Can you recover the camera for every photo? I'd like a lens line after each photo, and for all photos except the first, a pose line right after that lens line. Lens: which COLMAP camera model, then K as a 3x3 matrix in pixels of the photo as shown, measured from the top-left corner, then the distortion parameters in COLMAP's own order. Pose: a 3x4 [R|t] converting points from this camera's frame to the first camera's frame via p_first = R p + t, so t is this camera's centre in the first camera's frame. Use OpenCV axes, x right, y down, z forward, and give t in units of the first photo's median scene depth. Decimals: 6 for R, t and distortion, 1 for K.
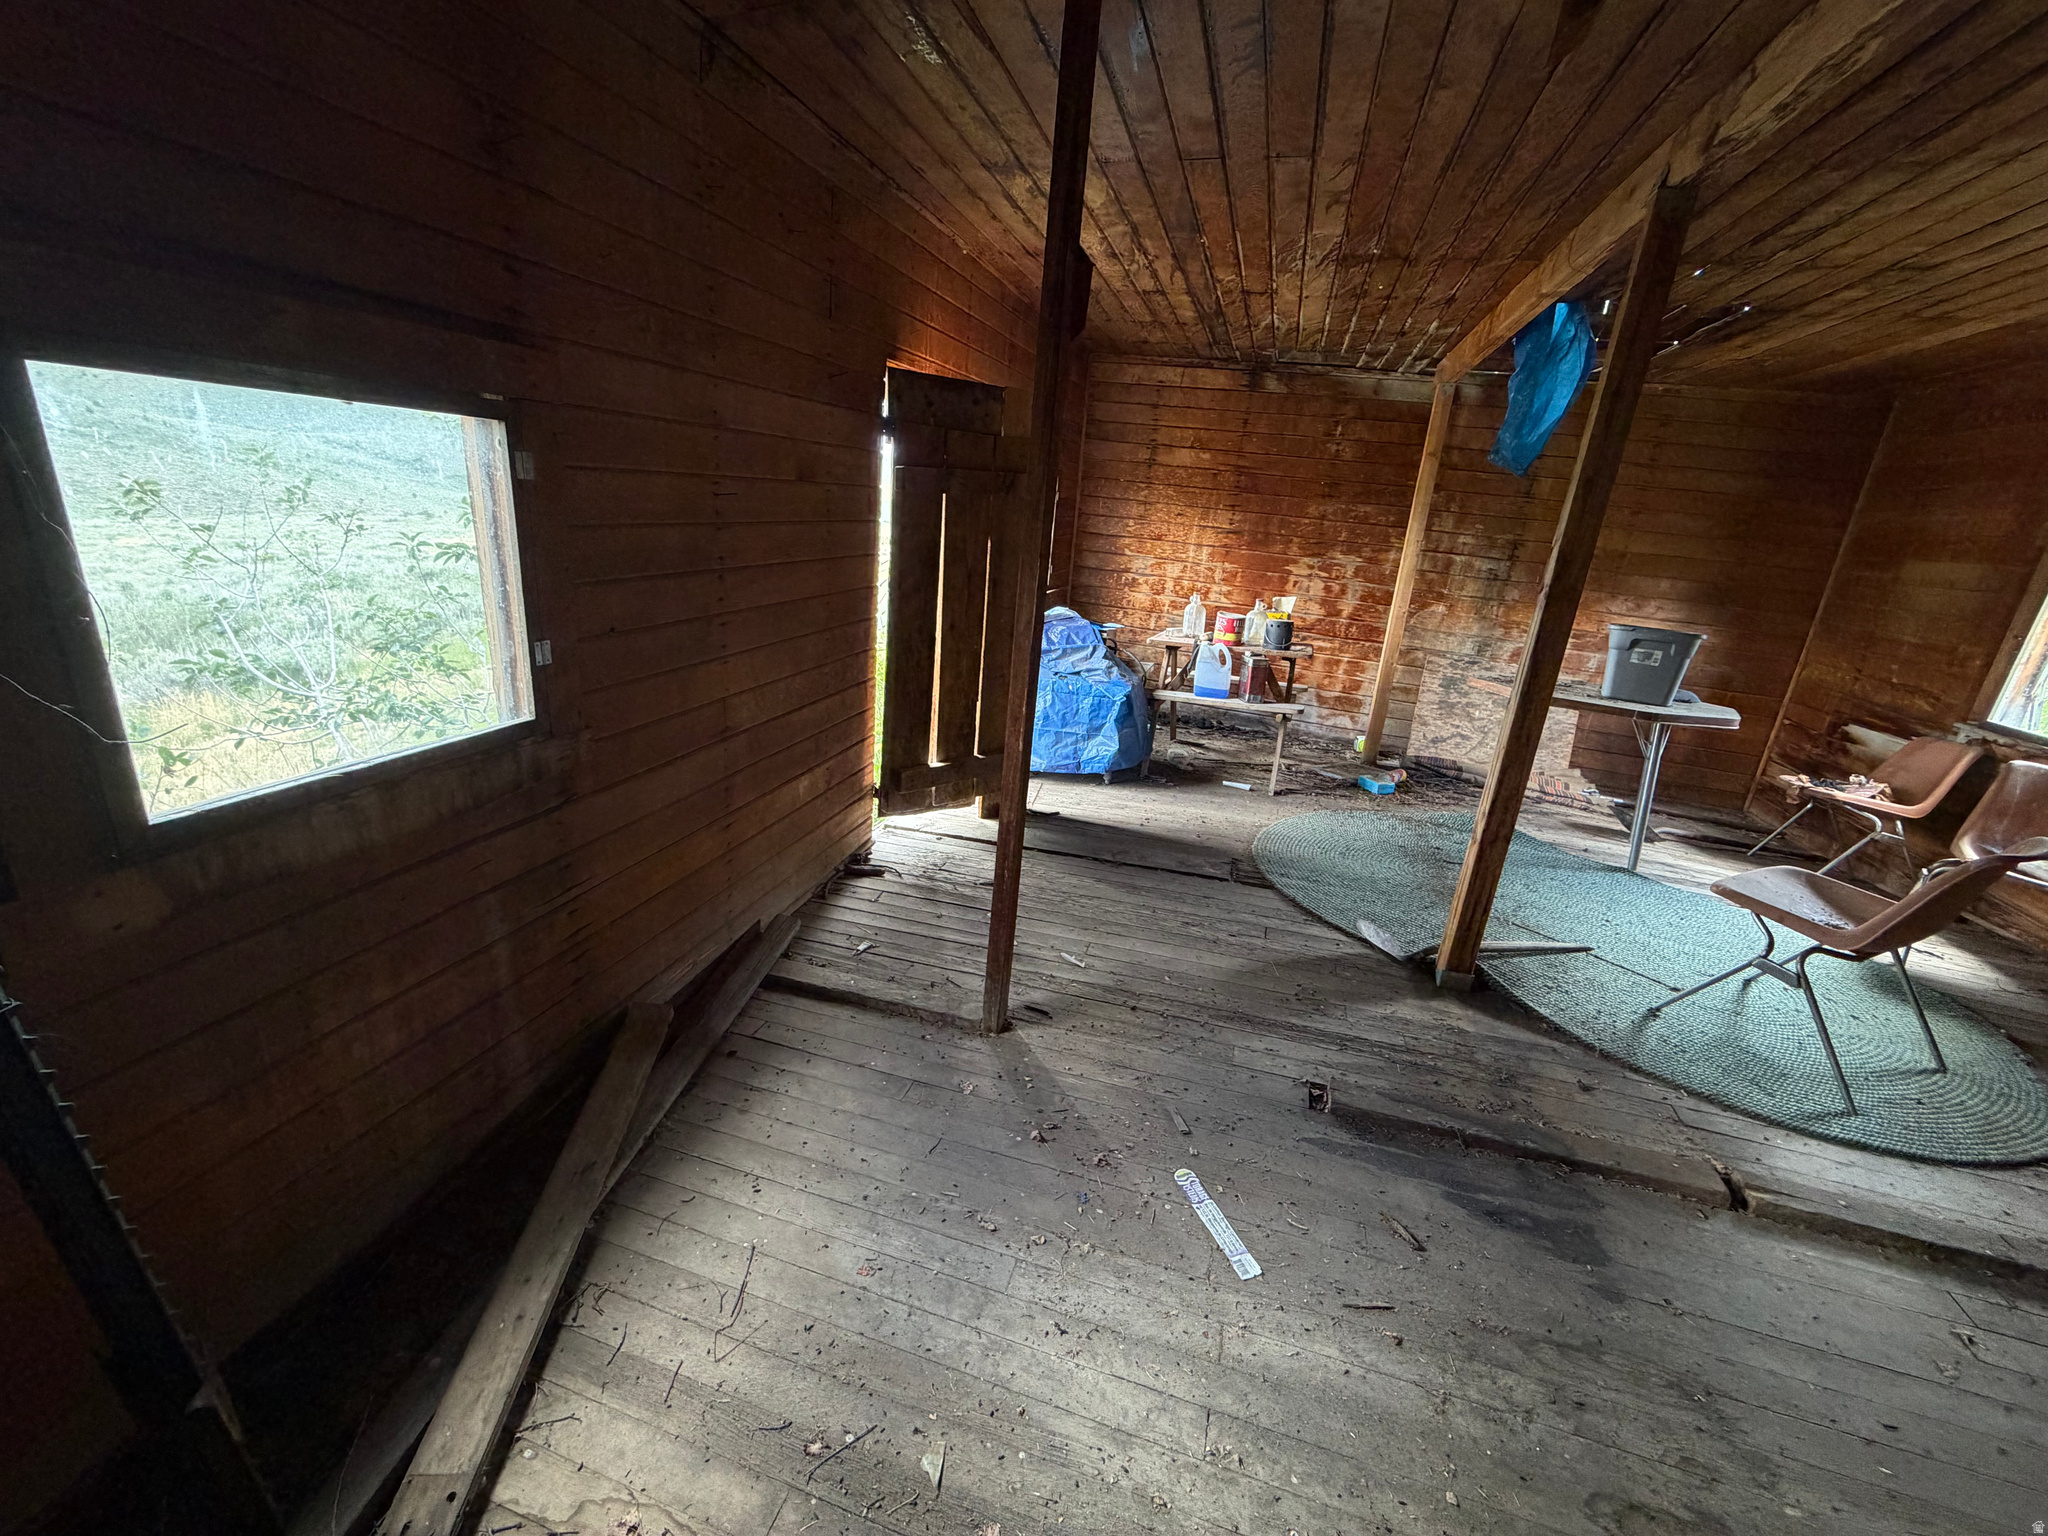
lens RADIAL K [[816.2, 0, 1015.8], [0, 816.2, 767.9], [0, 0, 1]] dist [-0.005754, 0.000006]
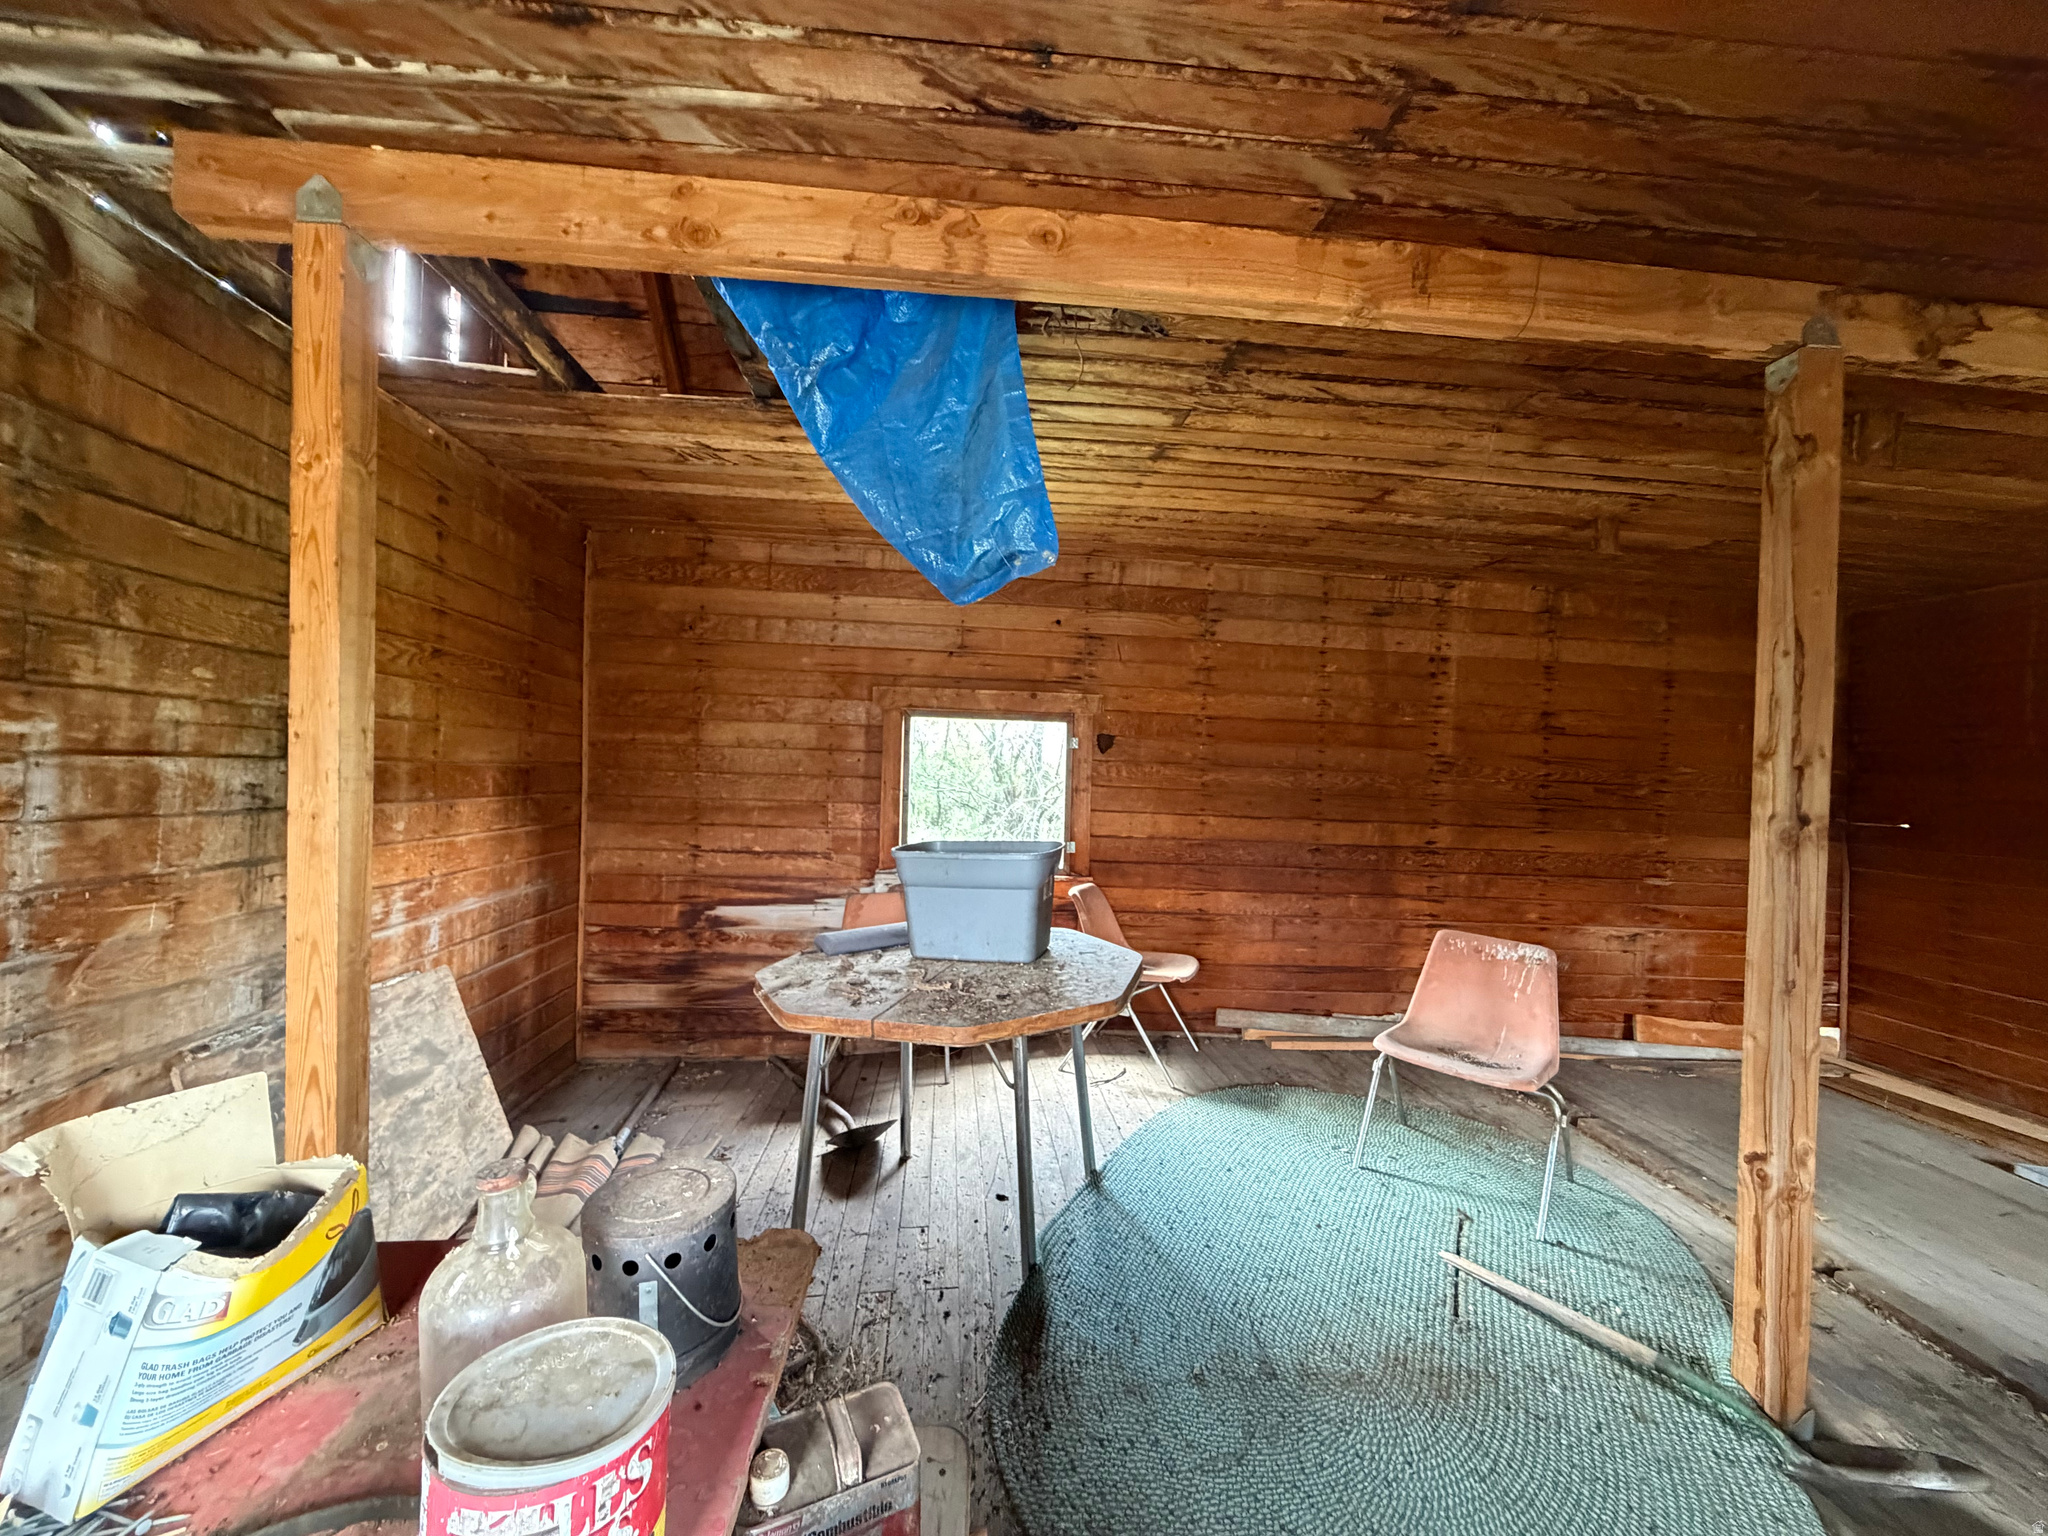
lens RADIAL K [[816.2, 0, 1011.0], [0, 816.2, 768.1], [0, 0, 1]] dist [-0.005754, 0.000006]
pose [[-0.374468, -0.103644, 0.921429, 0.155659], [0.226323, 0.953461, 0.199224, -0.343174], [-0.899195, 0.283144, -0.333584, 1.124549]]
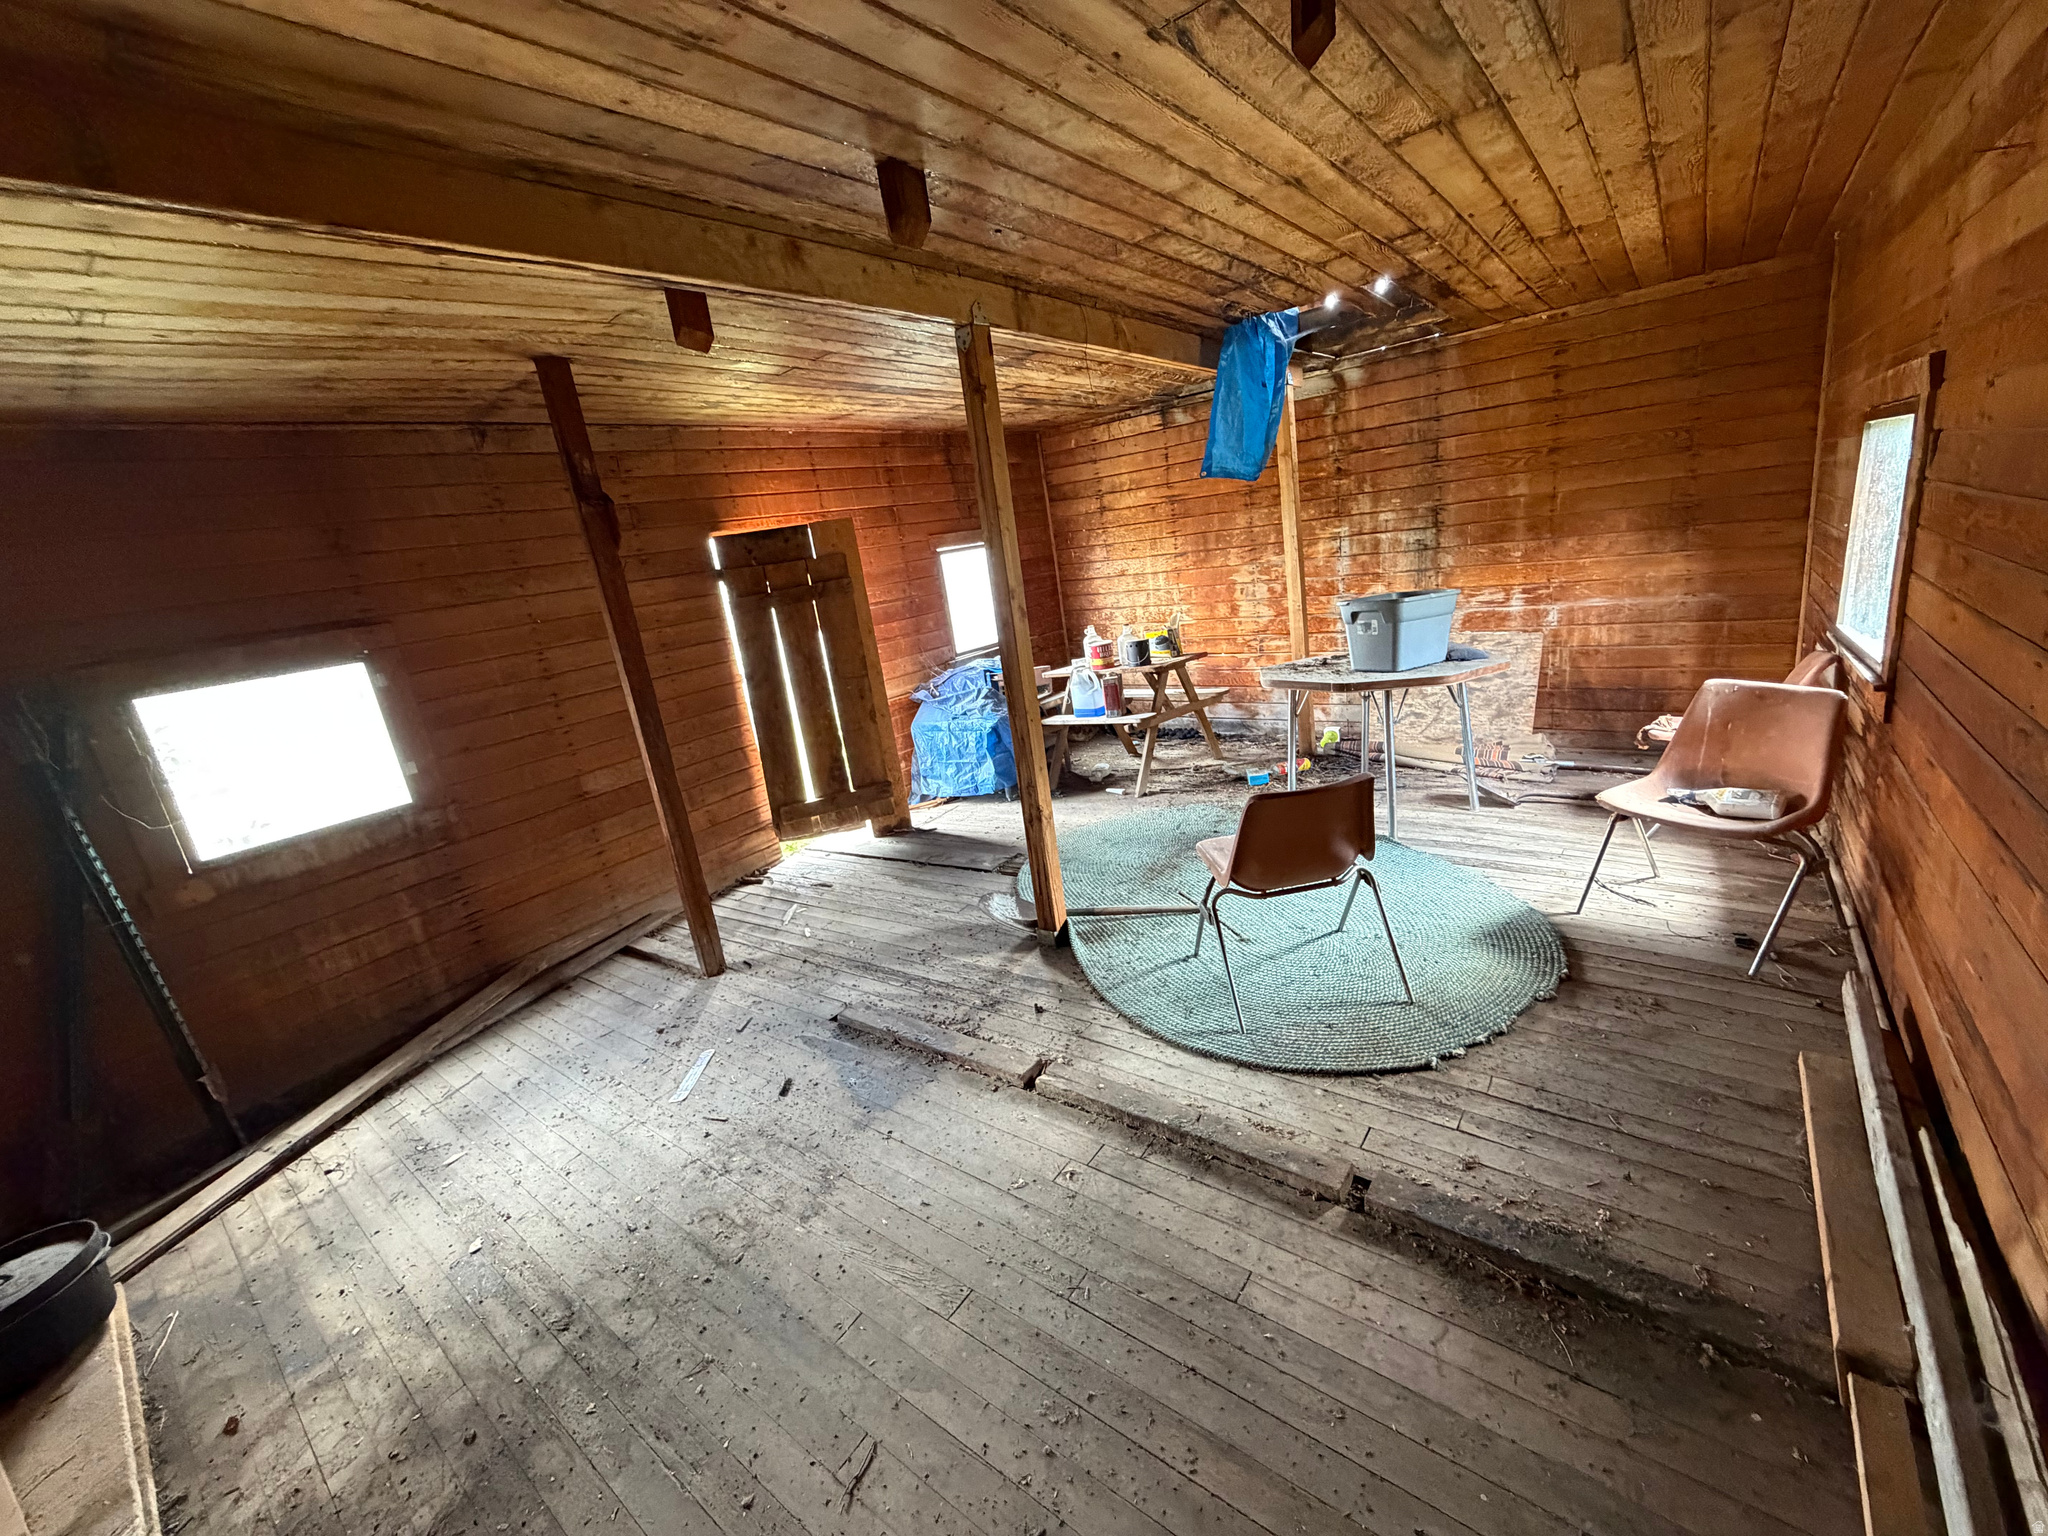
lens RADIAL K [[816.2, 0, 1016.4], [0, 816.2, 765.4], [0, 0, 1]] dist [-0.005754, 0.000006]
pose [[0.911737, -0.115388, -0.394235, 0.693050], [0.096403, 0.993037, -0.067702, 0.057462], [0.399302, 0.023721, 0.916513, -0.100102]]
